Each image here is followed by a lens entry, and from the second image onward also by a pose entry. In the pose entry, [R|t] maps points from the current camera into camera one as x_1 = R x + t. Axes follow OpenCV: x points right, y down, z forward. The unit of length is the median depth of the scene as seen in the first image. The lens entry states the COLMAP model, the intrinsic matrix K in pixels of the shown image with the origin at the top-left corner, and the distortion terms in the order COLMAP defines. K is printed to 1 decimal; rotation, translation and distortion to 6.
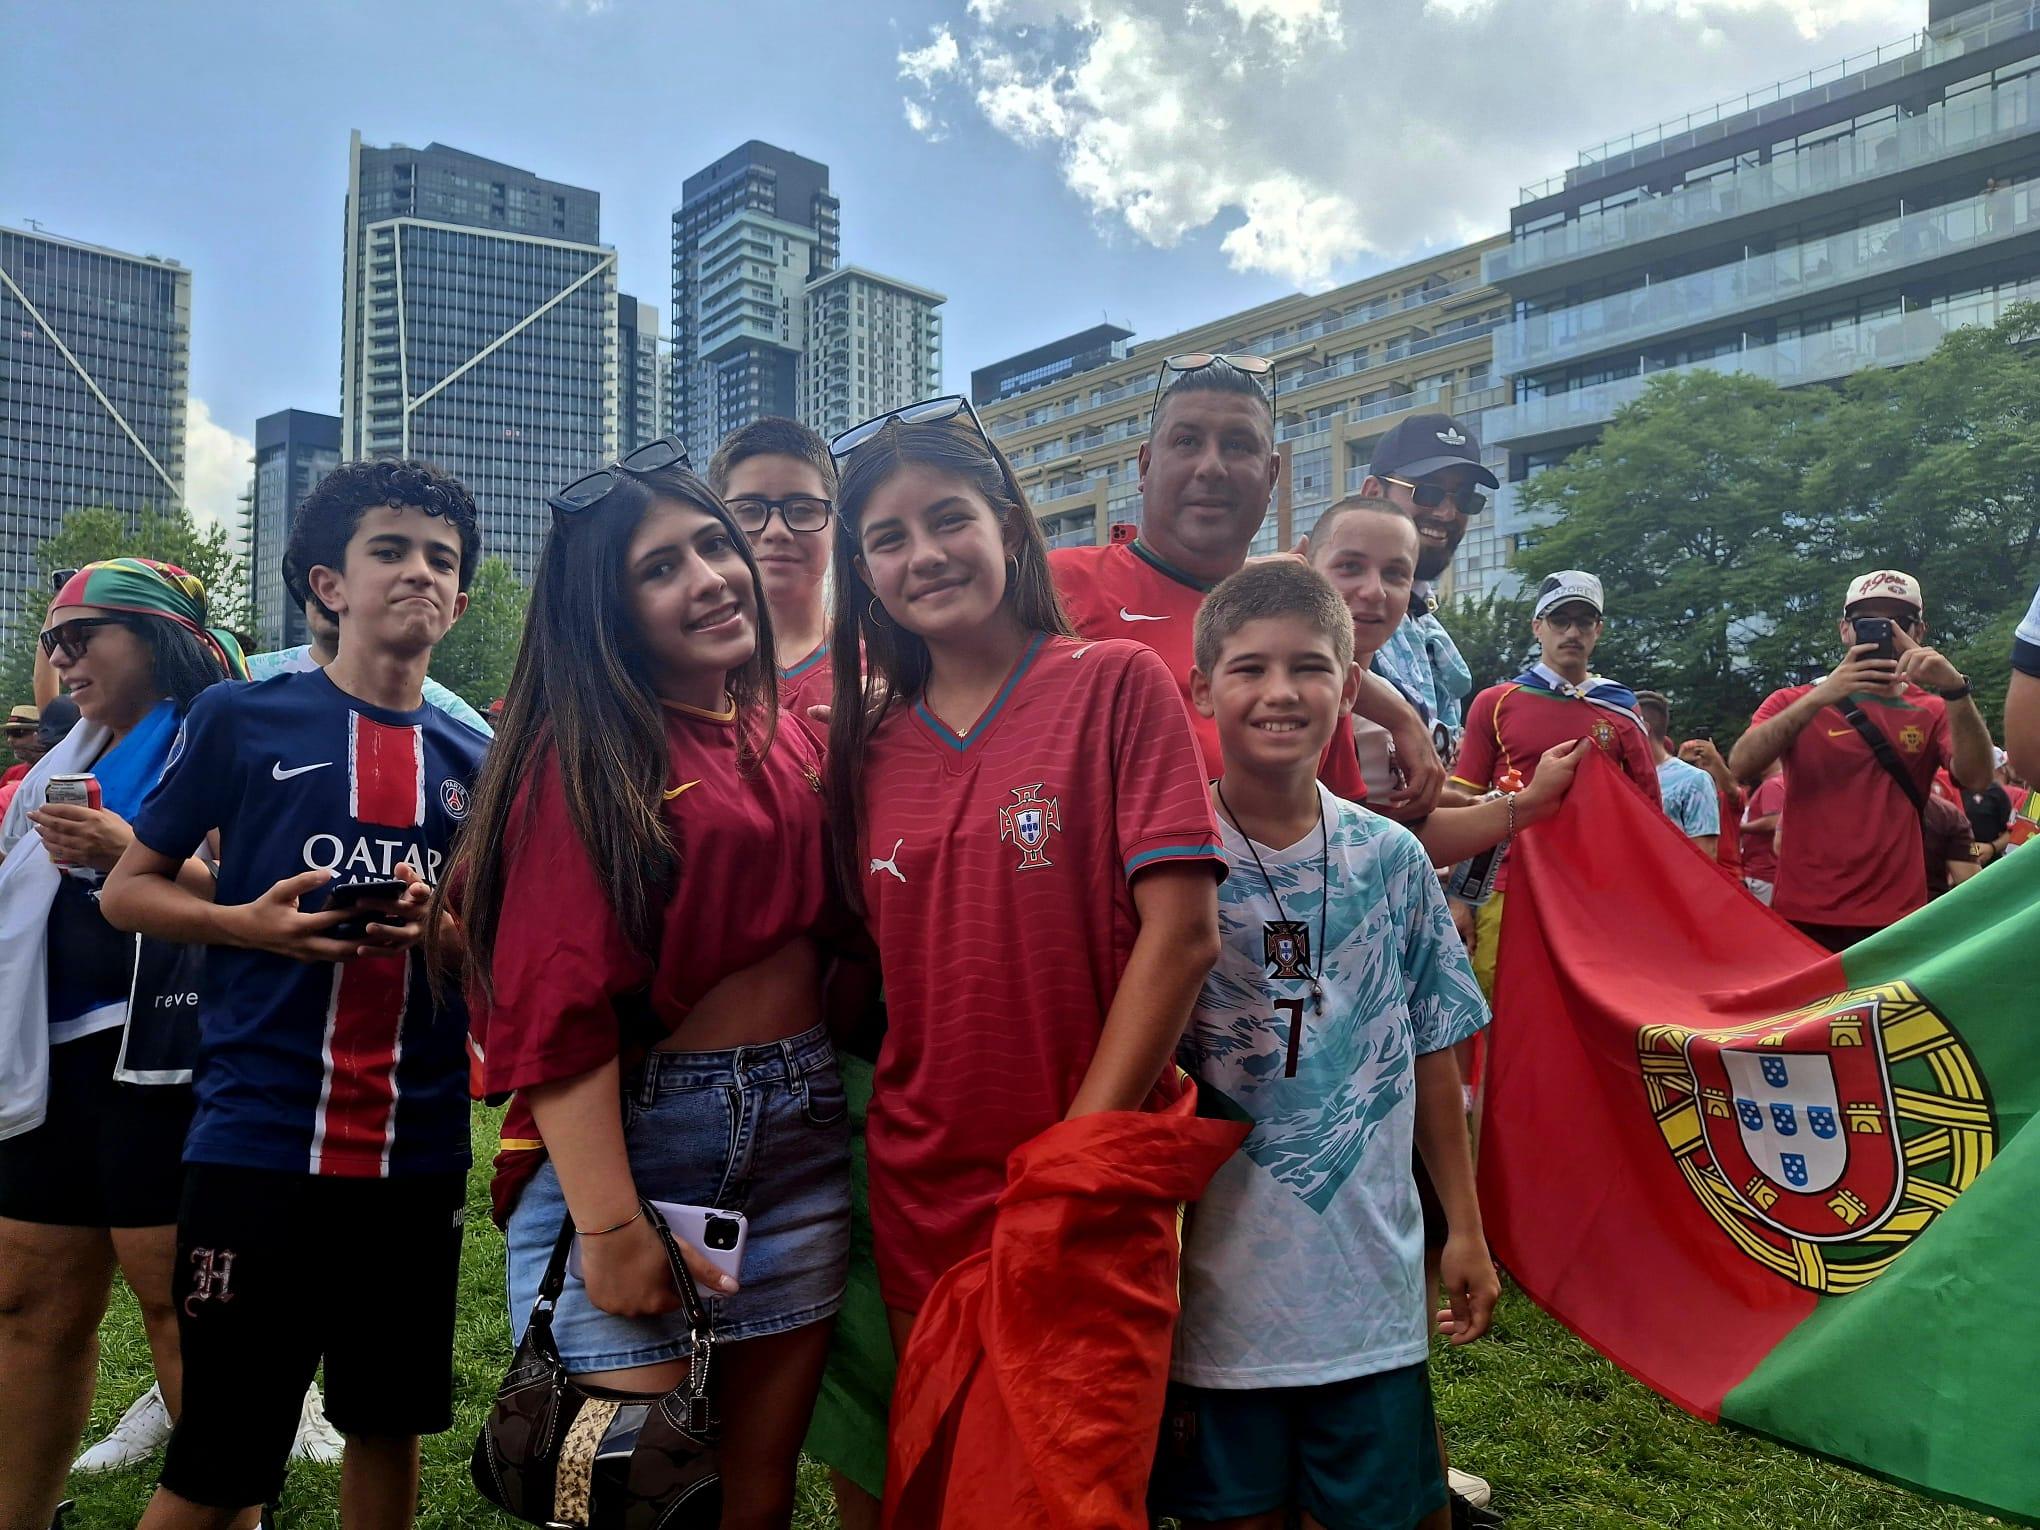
lens RADIAL K [[1682.1, 0, 1007.3], [0, 1682.1, 781.1], [0, 0, 1]] dist [0.011919, -0.047925]
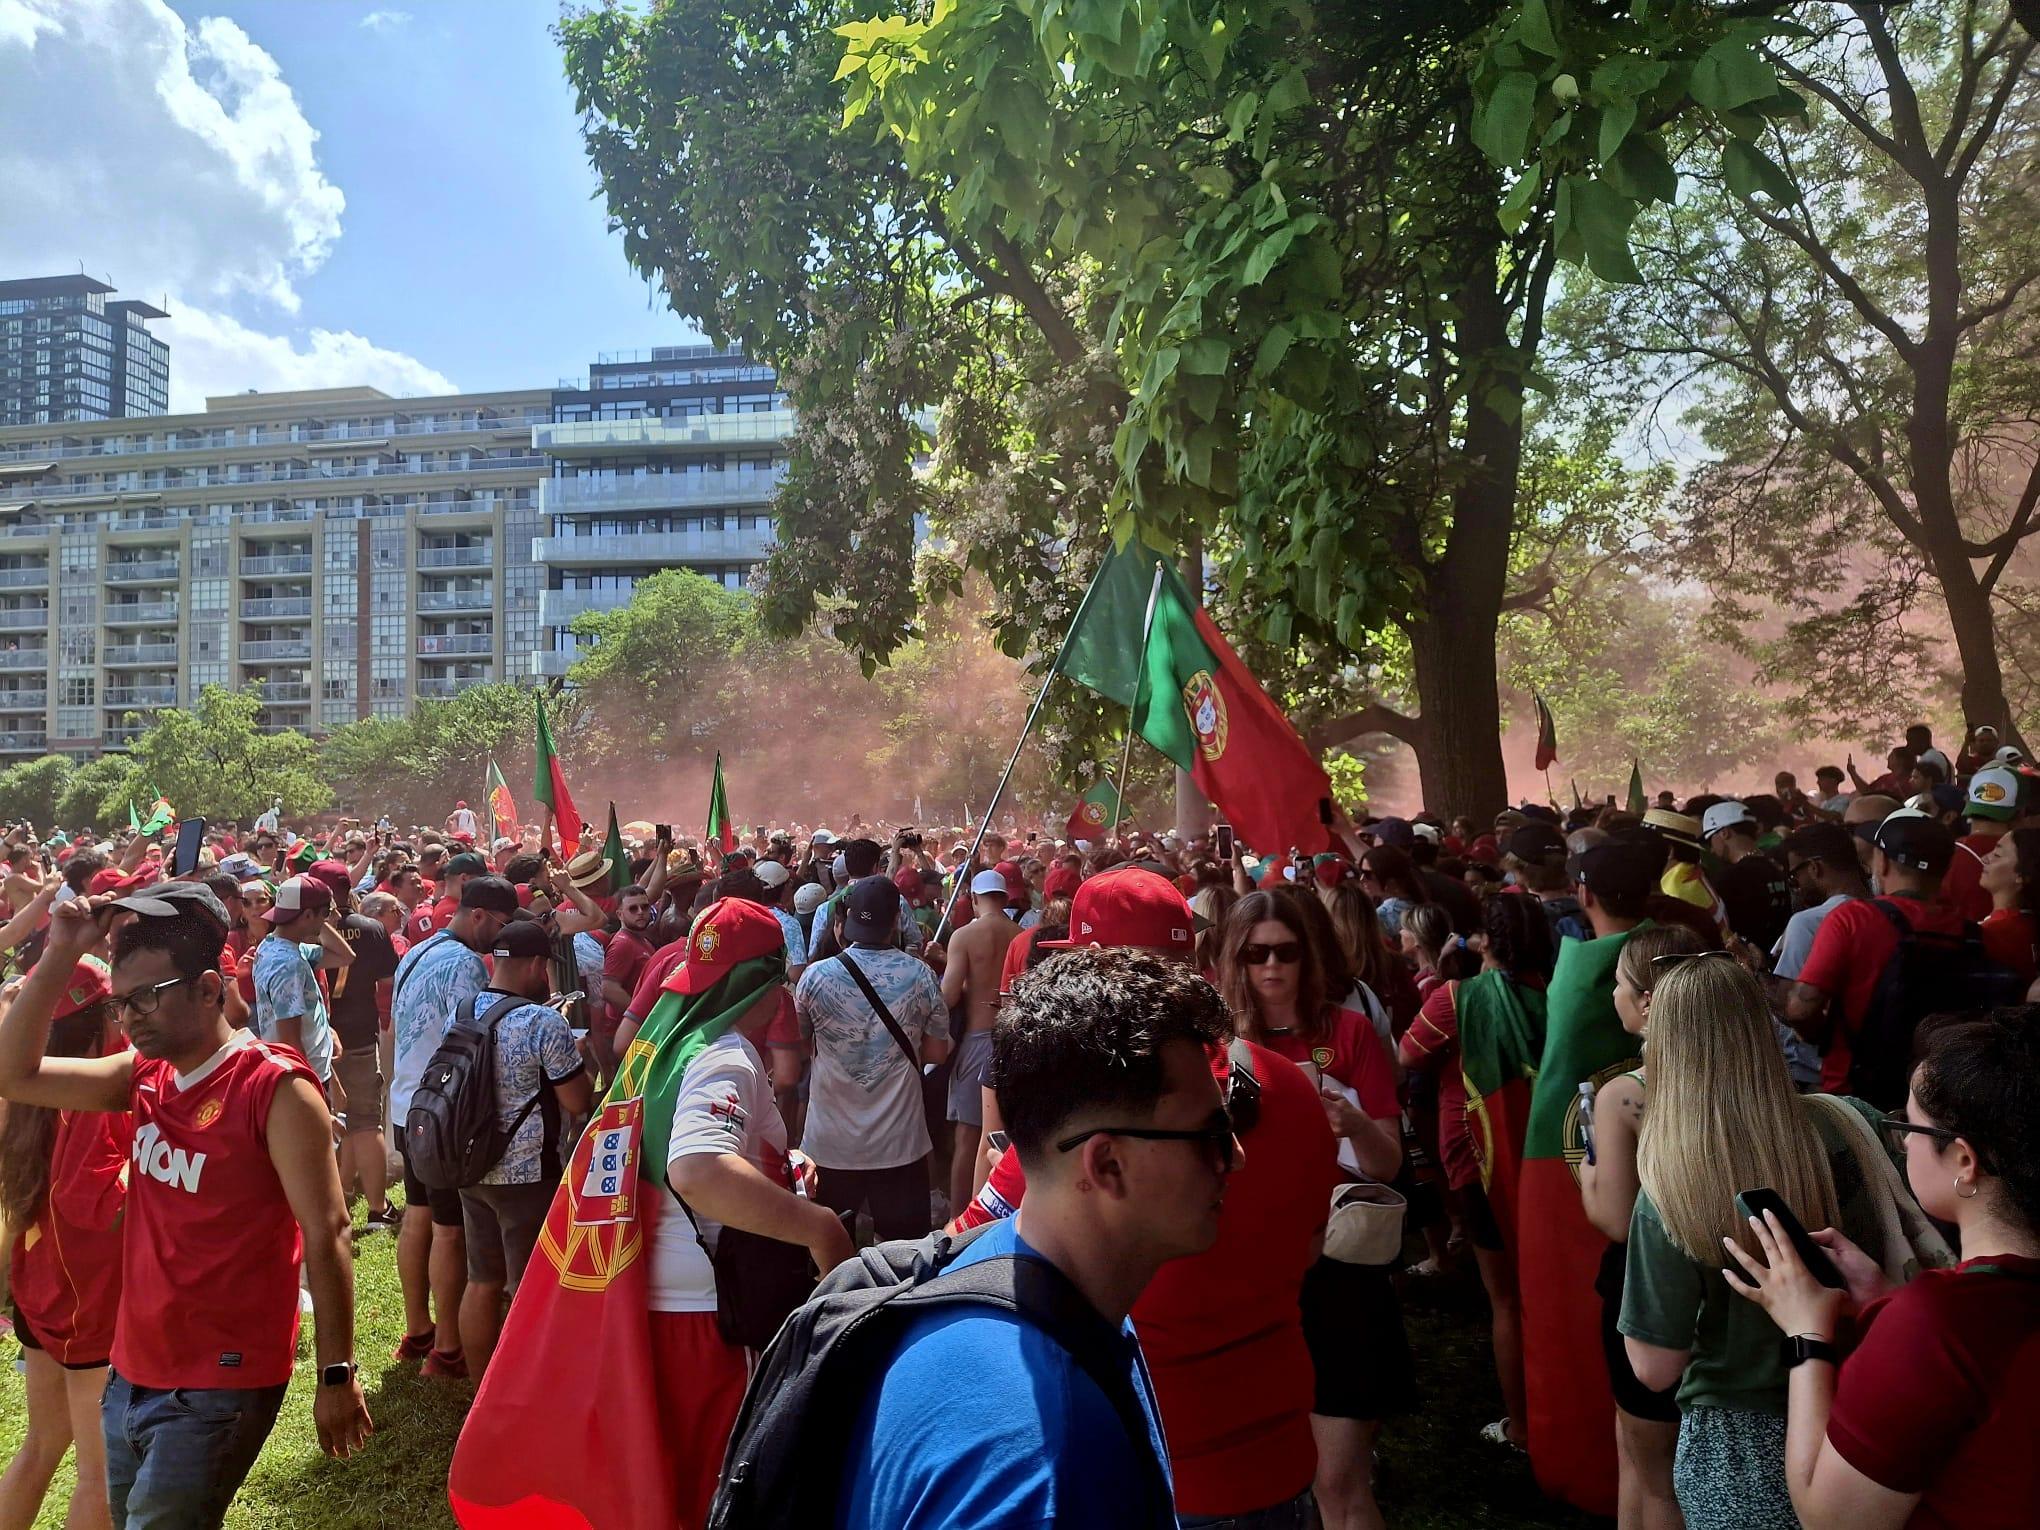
lens RADIAL K [[1682.1, 0, 1025.9], [0, 1682.1, 775.8], [0, 0, 1]] dist [0.011919, -0.047925]
pose [[0.822478, 0.013023, 0.568648, -0.144631], [-0.021317, 0.999741, 0.007936, -0.029492], [-0.568398, -0.018649, 0.822543, -0.330222]]
